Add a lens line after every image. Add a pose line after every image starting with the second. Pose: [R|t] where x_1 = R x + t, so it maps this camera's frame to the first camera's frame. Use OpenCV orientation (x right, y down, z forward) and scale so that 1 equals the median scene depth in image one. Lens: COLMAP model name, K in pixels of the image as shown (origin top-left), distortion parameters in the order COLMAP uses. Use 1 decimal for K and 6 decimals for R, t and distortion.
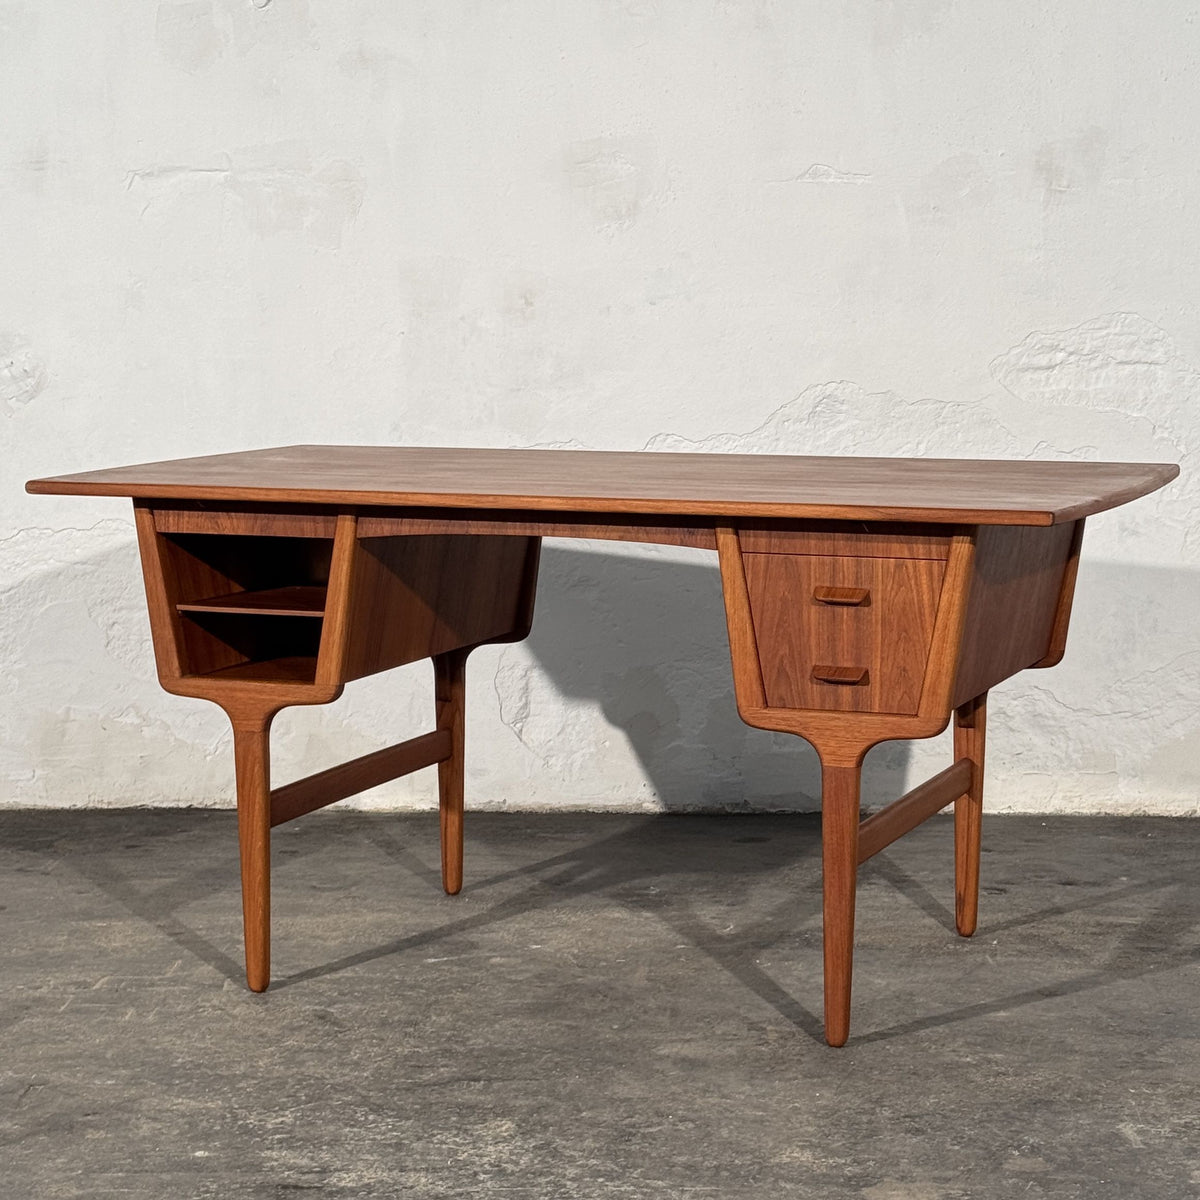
lens RADIAL K [[2931.5, 0, 635.4], [0, 2931.5, 693.3], [0, 0, 1]] dist [0.128400, 0.198927]
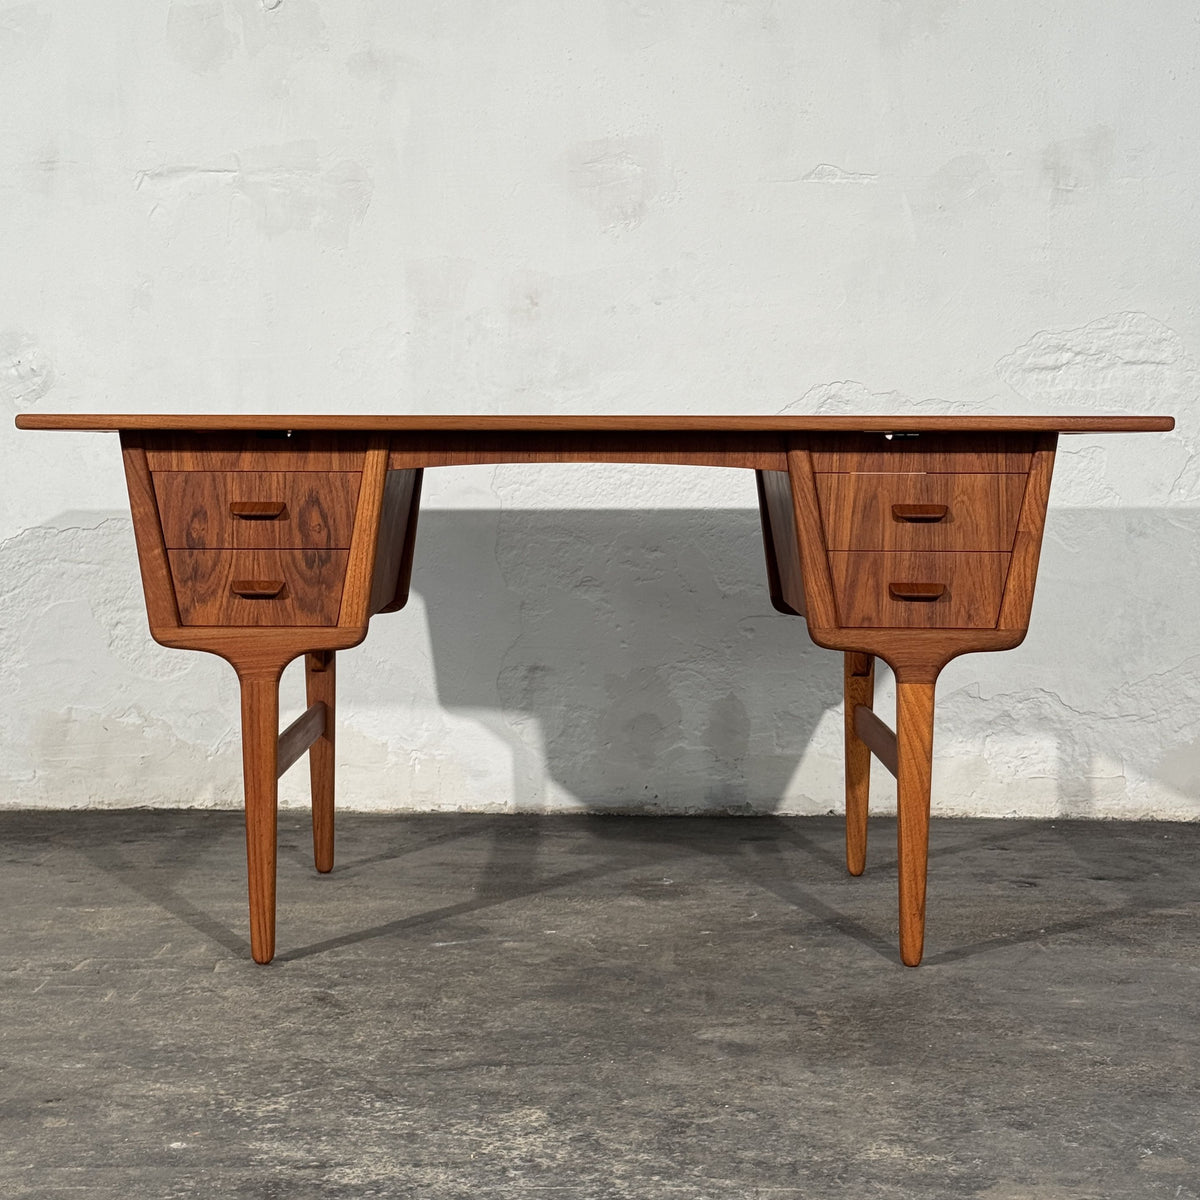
lens RADIAL K [[2360.4, 0, 562.8], [0, 2360.4, 649.6], [0, 0, 1]] dist [0.150862, -0.090158]
pose [[0.999980, 0.004136, -0.004725, -0.028355], [-0.004432, 0.997903, -0.064579, 0.047939], [0.004448, 0.064599, 0.997901, 0.256014]]
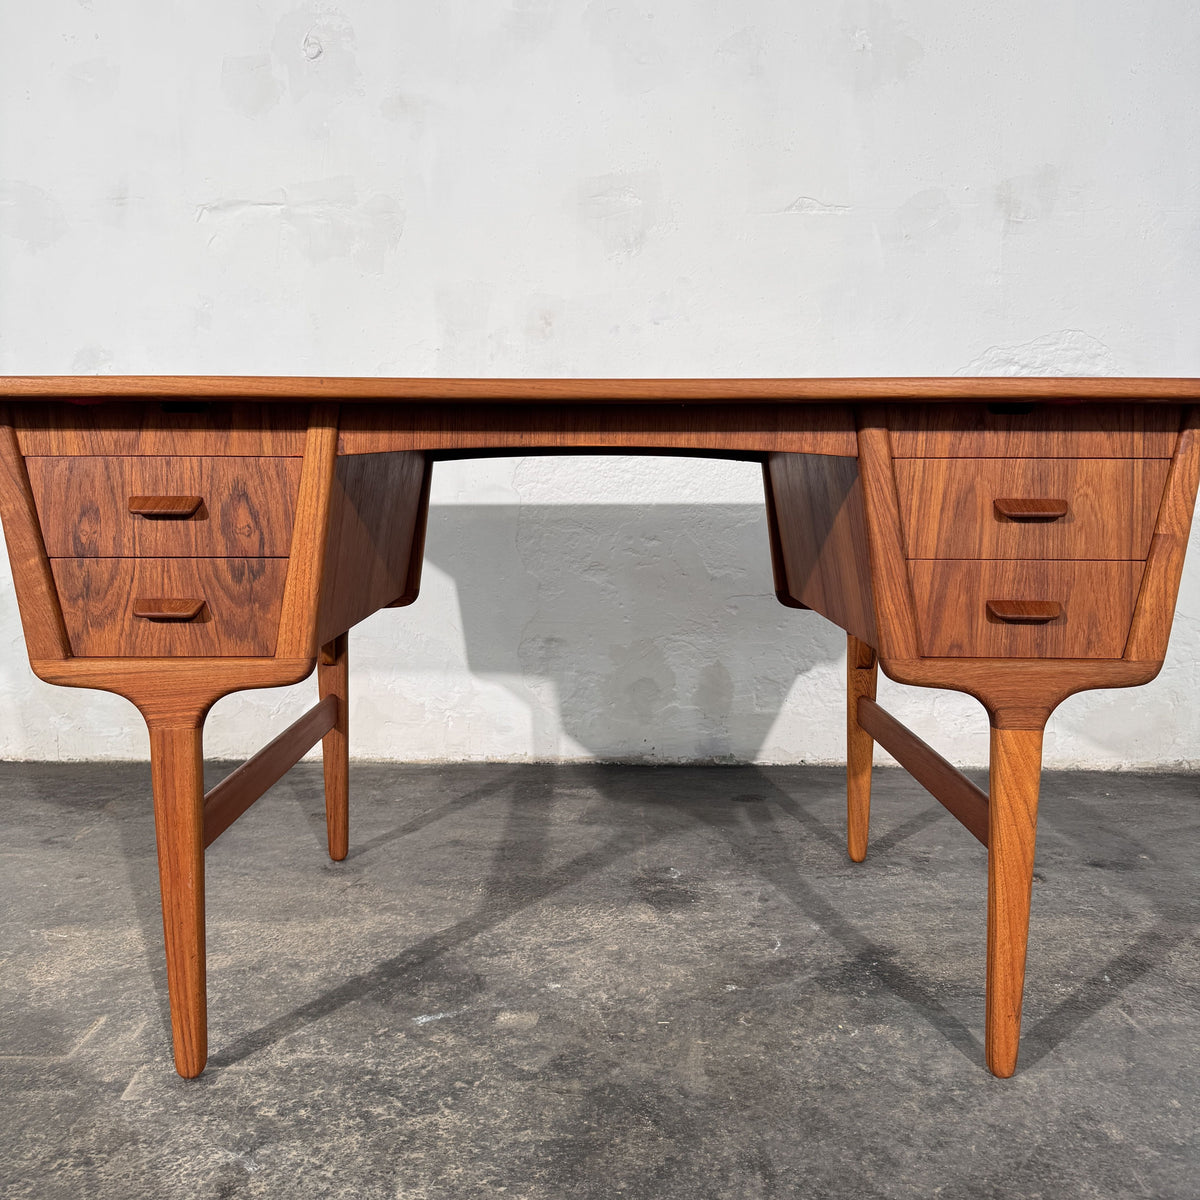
lens RADIAL K [[1120.7, 0, 595.1], [0, 1120.7, 600.9], [0, 0, 1]] dist [0.158427, -0.323527]
pose [[0.999966, 0.002441, 0.007877, -0.026923], [-0.002155, 0.999346, -0.036084, -0.010772], [-0.007960, 0.036066, 0.999318, 0.718577]]
